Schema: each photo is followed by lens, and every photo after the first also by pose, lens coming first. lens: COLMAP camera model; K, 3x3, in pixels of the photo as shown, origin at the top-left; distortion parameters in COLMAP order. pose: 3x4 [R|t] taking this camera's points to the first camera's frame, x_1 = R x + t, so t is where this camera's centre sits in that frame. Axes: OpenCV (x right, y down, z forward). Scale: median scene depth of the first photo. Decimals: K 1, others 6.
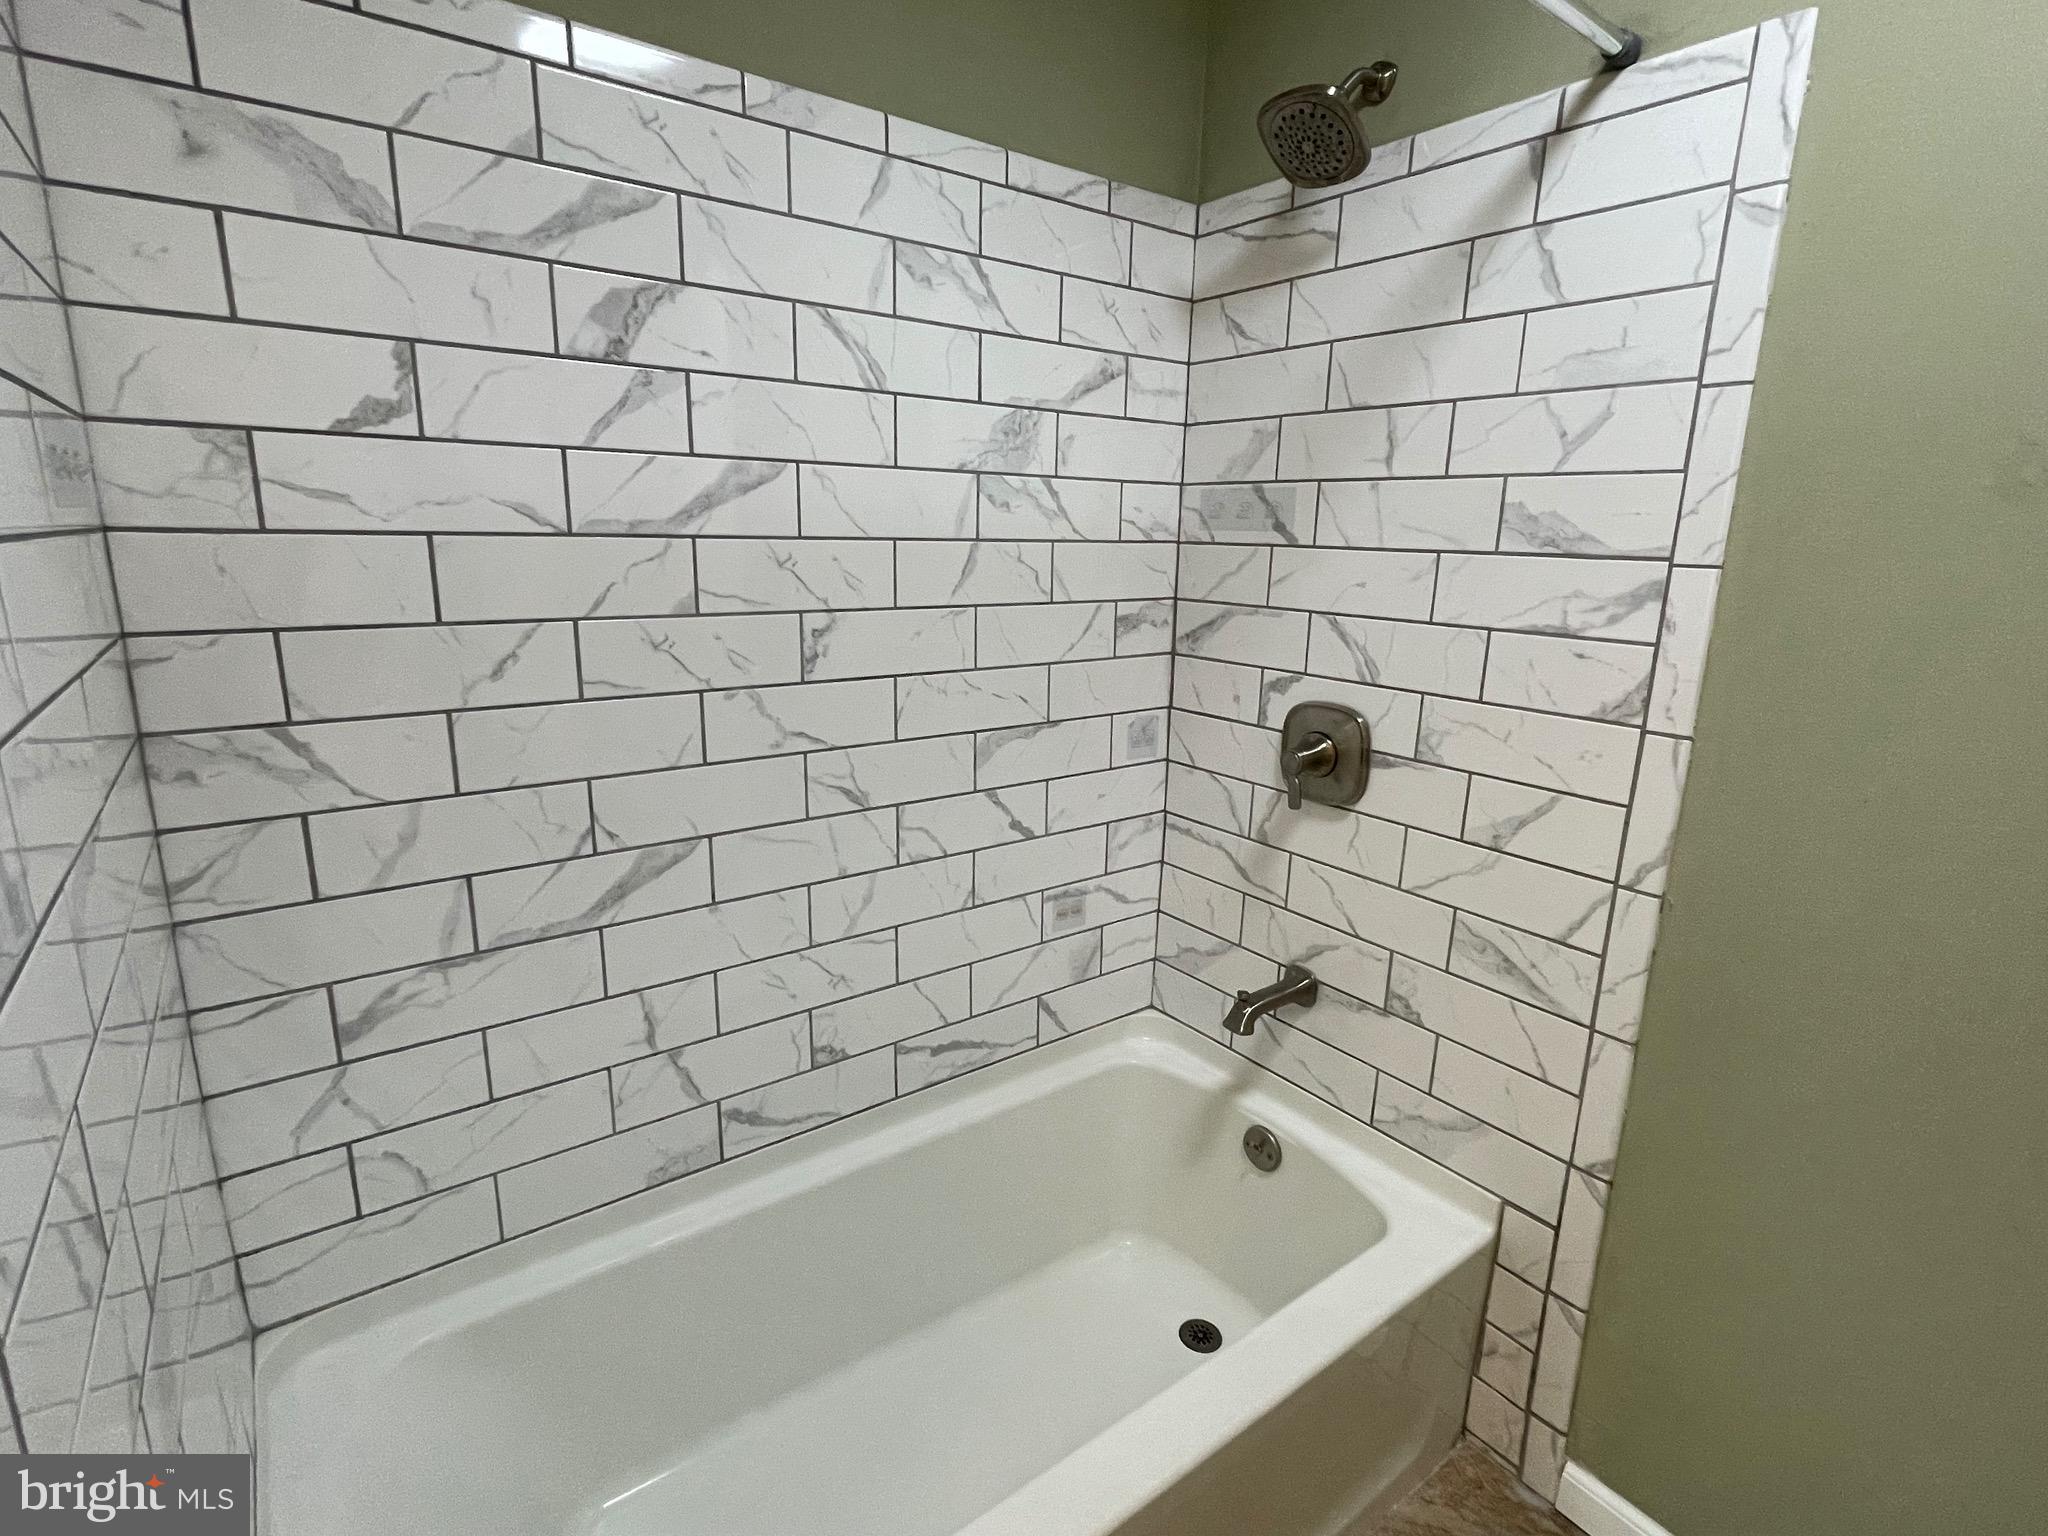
lens RADIAL K [[997.6, 0, 1019.6], [0, 997.6, 760.6], [0, 0, 1]] dist [-0.001075, -0.000344]
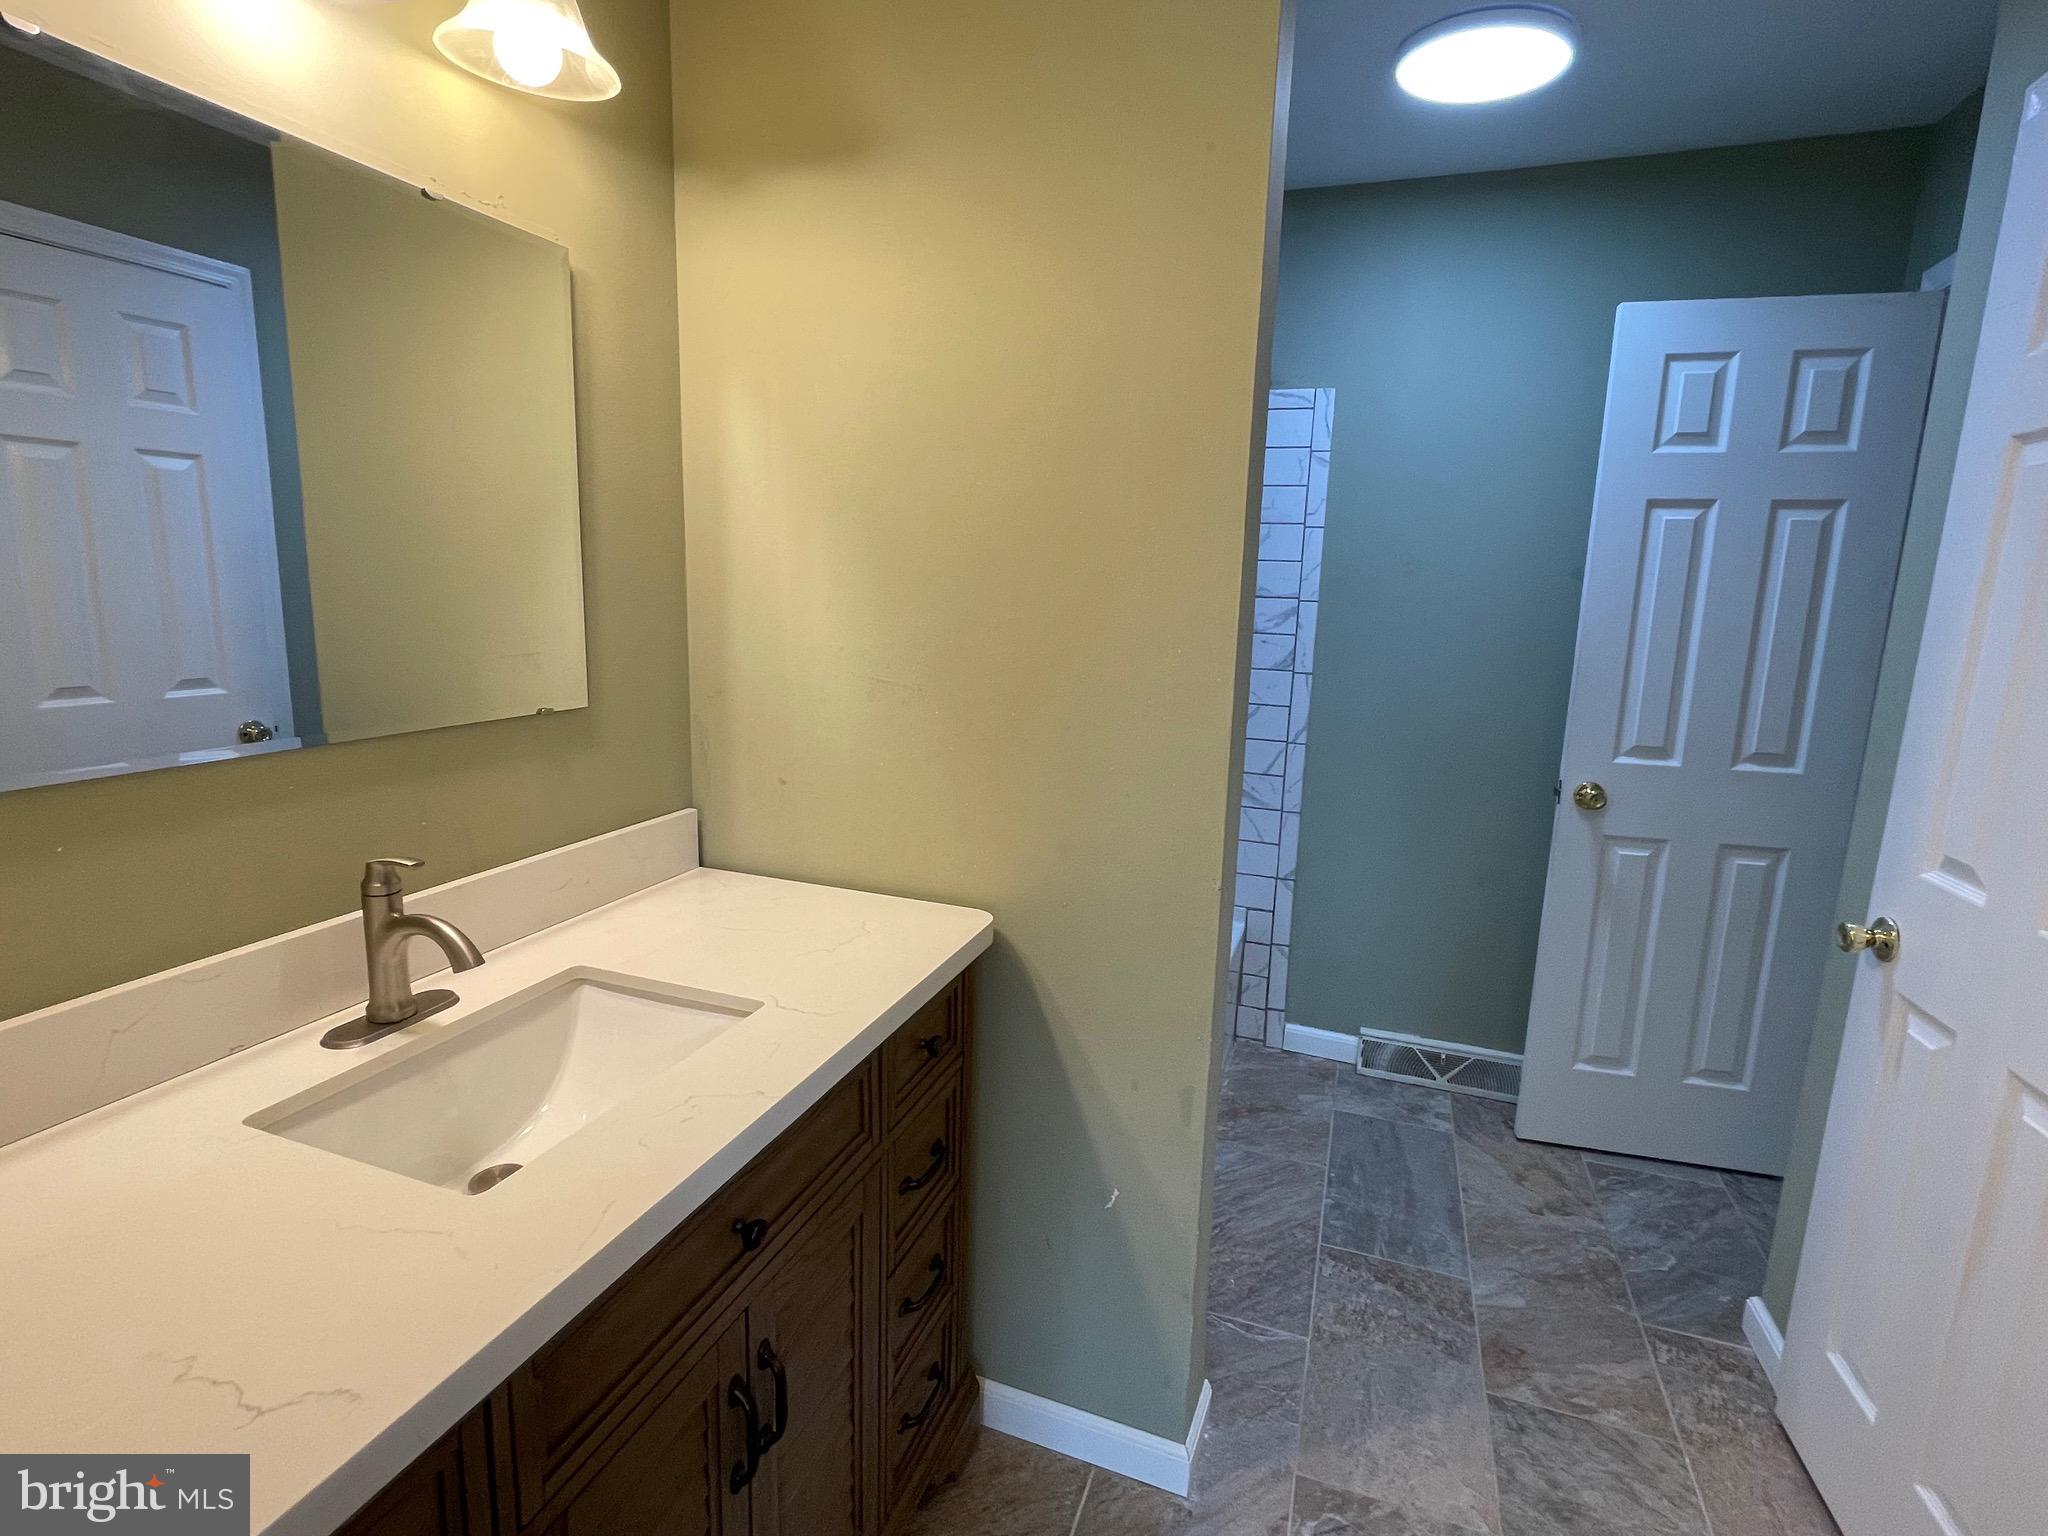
lens RADIAL K [[997.6, 0, 1019.6], [0, 997.6, 760.6], [0, 0, 1]] dist [-0.001075, -0.000344]
pose [[0.838224, -0.091976, 0.537514, -1.070830], [0.110326, 0.993894, -0.001979, 0.098965], [-0.534050, 0.060960, 0.843252, -0.543794]]
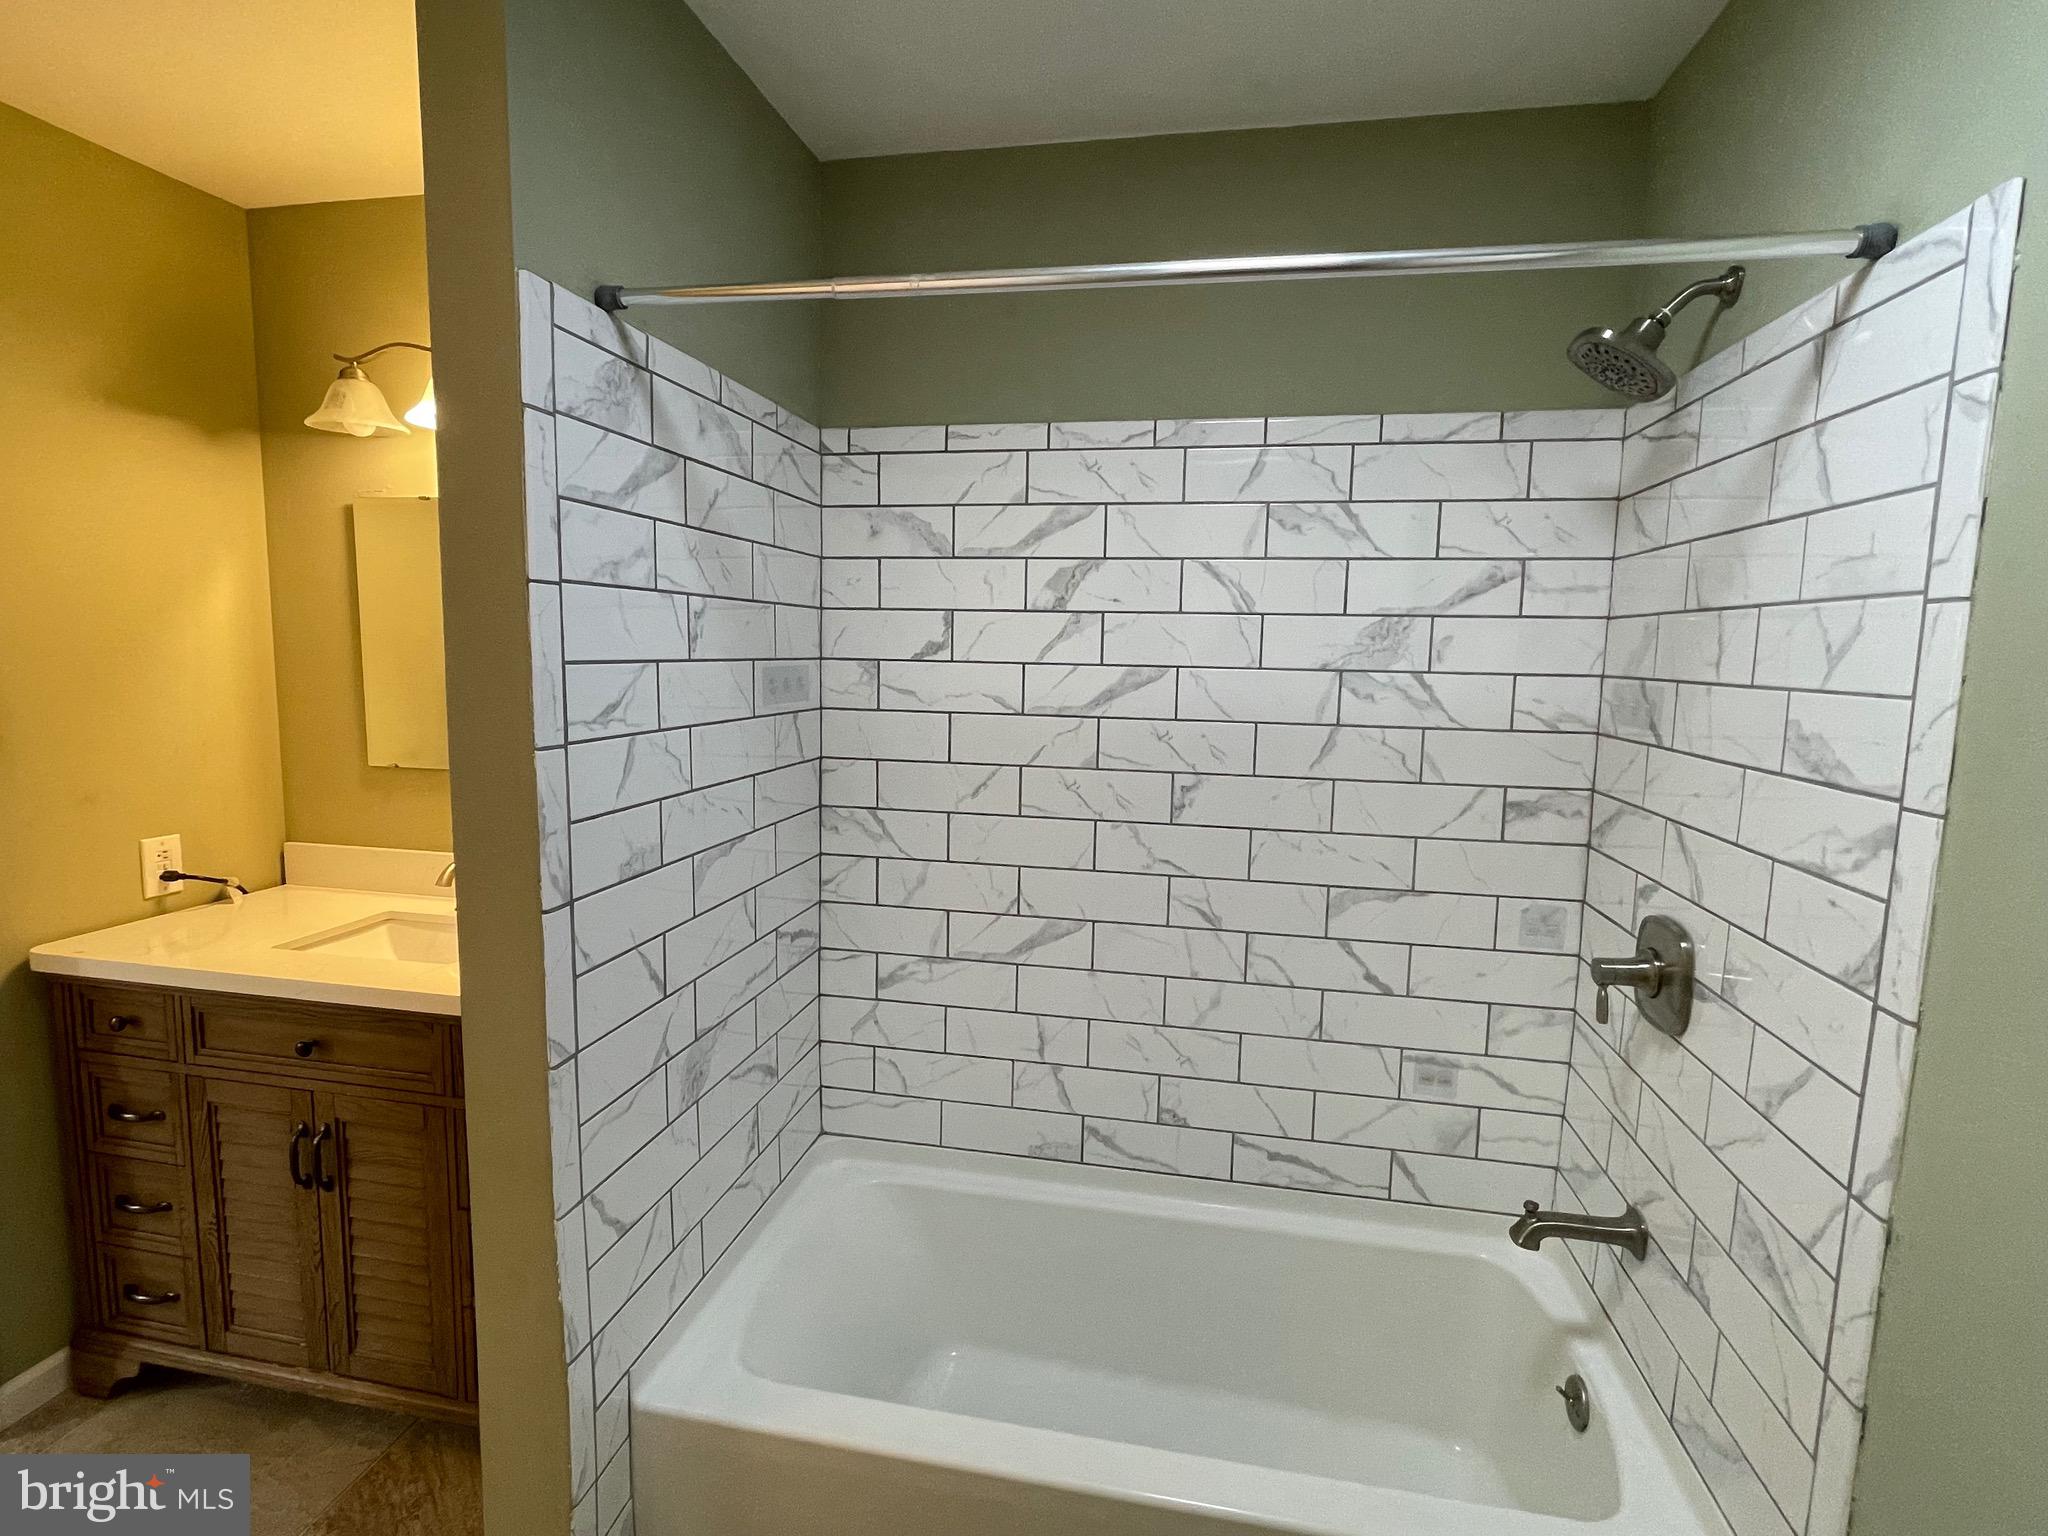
lens RADIAL K [[997.6, 0, 1019.6], [0, 997.6, 760.6], [0, 0, 1]] dist [-0.001075, -0.000344]
pose [[0.669565, 0.076101, -0.738845, 0.689963], [-0.174197, 0.983082, -0.056606, -0.054114], [0.722037, 0.166606, 0.671494, -0.079928]]
